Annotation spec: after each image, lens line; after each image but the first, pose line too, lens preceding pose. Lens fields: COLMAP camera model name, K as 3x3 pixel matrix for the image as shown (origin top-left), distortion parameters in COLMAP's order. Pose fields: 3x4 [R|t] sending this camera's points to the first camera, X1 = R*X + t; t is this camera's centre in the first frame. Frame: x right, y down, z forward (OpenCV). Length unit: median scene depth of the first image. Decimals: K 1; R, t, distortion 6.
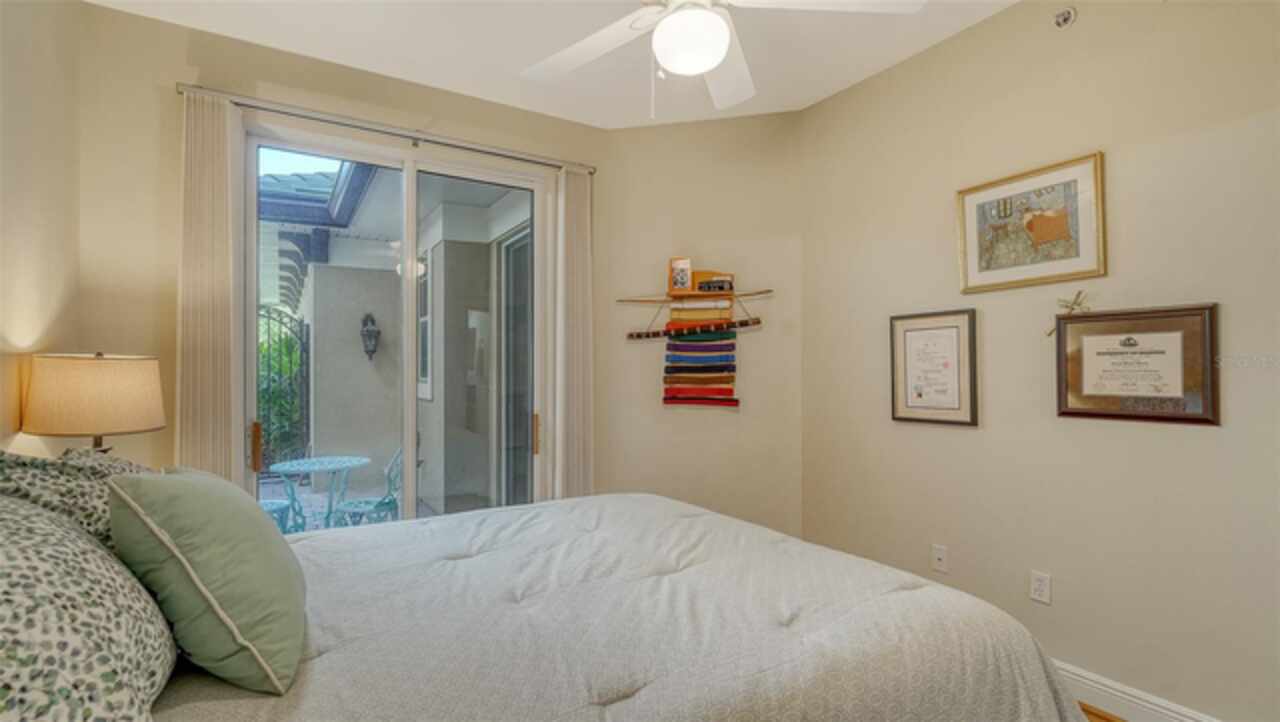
lens RADIAL K [[590.4, 0, 640.8], [0, 590.4, 363.0], [0, 0, 1]] dist [-0.000789, -0.000088]
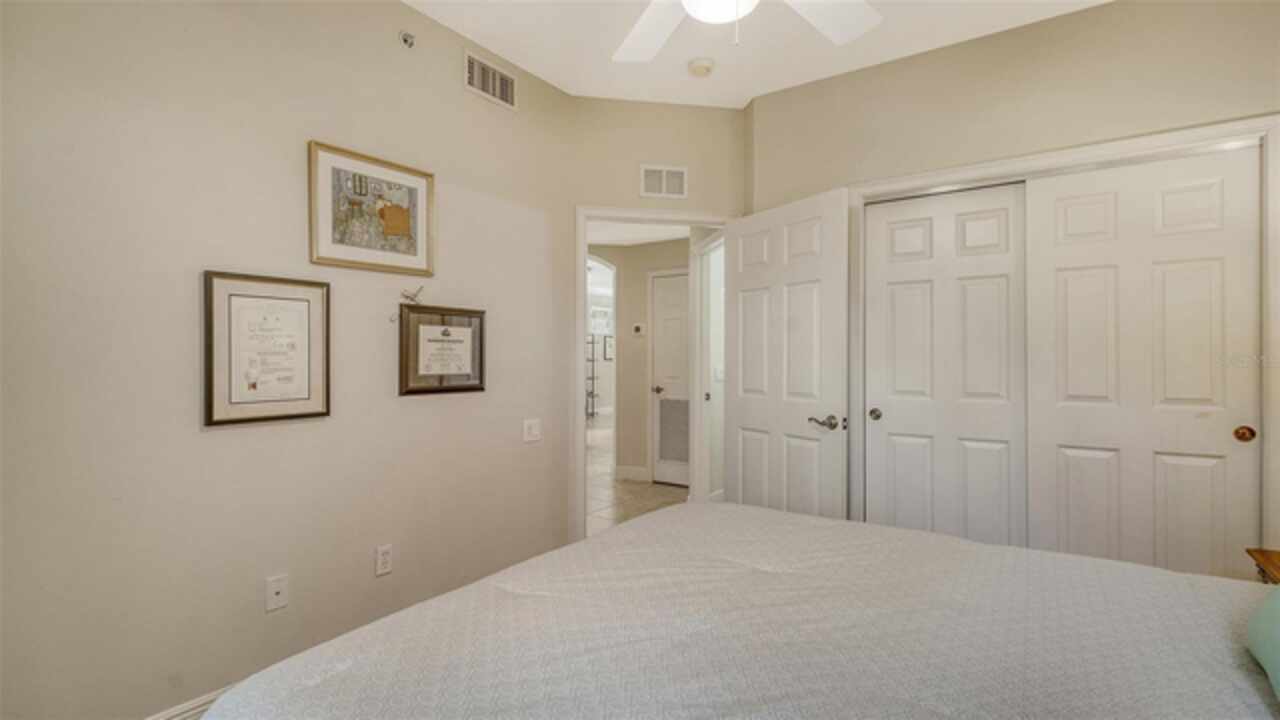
lens RADIAL K [[566.6, 0, 642.1], [0, 566.6, 358.6], [0, 0, 1]] dist [-0.006325, 0.000207]
pose [[-0.385153, 0.003915, 0.922844, -0.417230], [-0.012056, 0.999884, -0.009273, 0.024267], [-0.922774, -0.014698, -0.385062, 0.939256]]
